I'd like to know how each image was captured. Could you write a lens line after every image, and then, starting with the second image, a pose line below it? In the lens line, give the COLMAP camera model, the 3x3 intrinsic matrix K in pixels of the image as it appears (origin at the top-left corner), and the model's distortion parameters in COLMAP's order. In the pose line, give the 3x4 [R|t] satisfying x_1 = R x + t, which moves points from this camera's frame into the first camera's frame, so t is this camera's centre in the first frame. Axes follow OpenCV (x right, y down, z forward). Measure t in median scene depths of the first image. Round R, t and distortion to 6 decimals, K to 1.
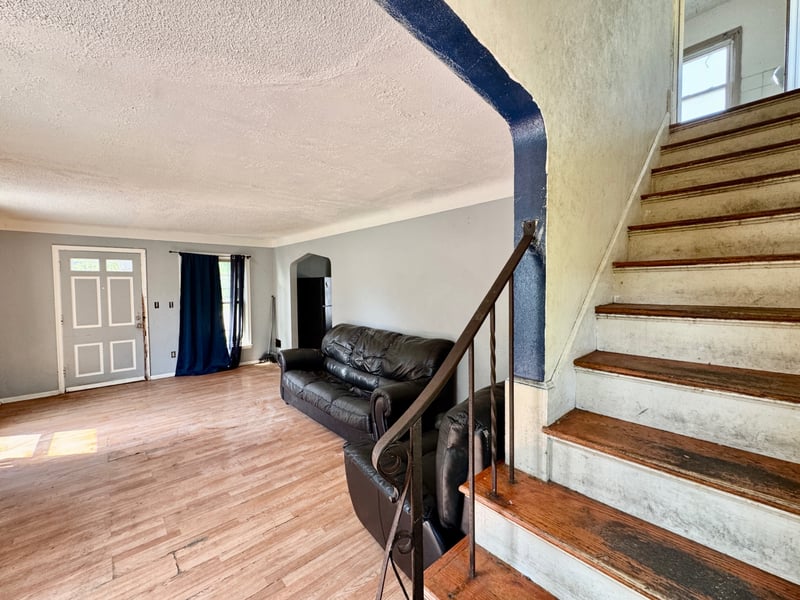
lens RADIAL K [[335.4, 0, 399.5], [0, 335.4, 298.1], [0, 0, 1]] dist [-0.004137, -0.000337]
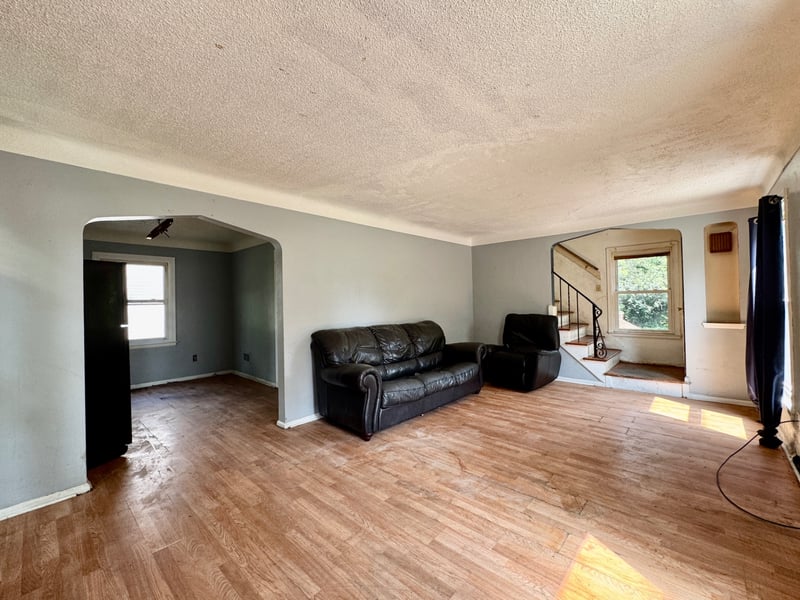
lens RADIAL K [[335.4, 0, 399.2], [0, 335.4, 299.1], [0, 0, 1]] dist [-0.004137, -0.000337]
pose [[-0.098029, 0.013310, 0.995095, -1.105989], [0.063796, 0.997938, -0.007063, 0.022789], [-0.993137, 0.062790, -0.098676, 1.027830]]
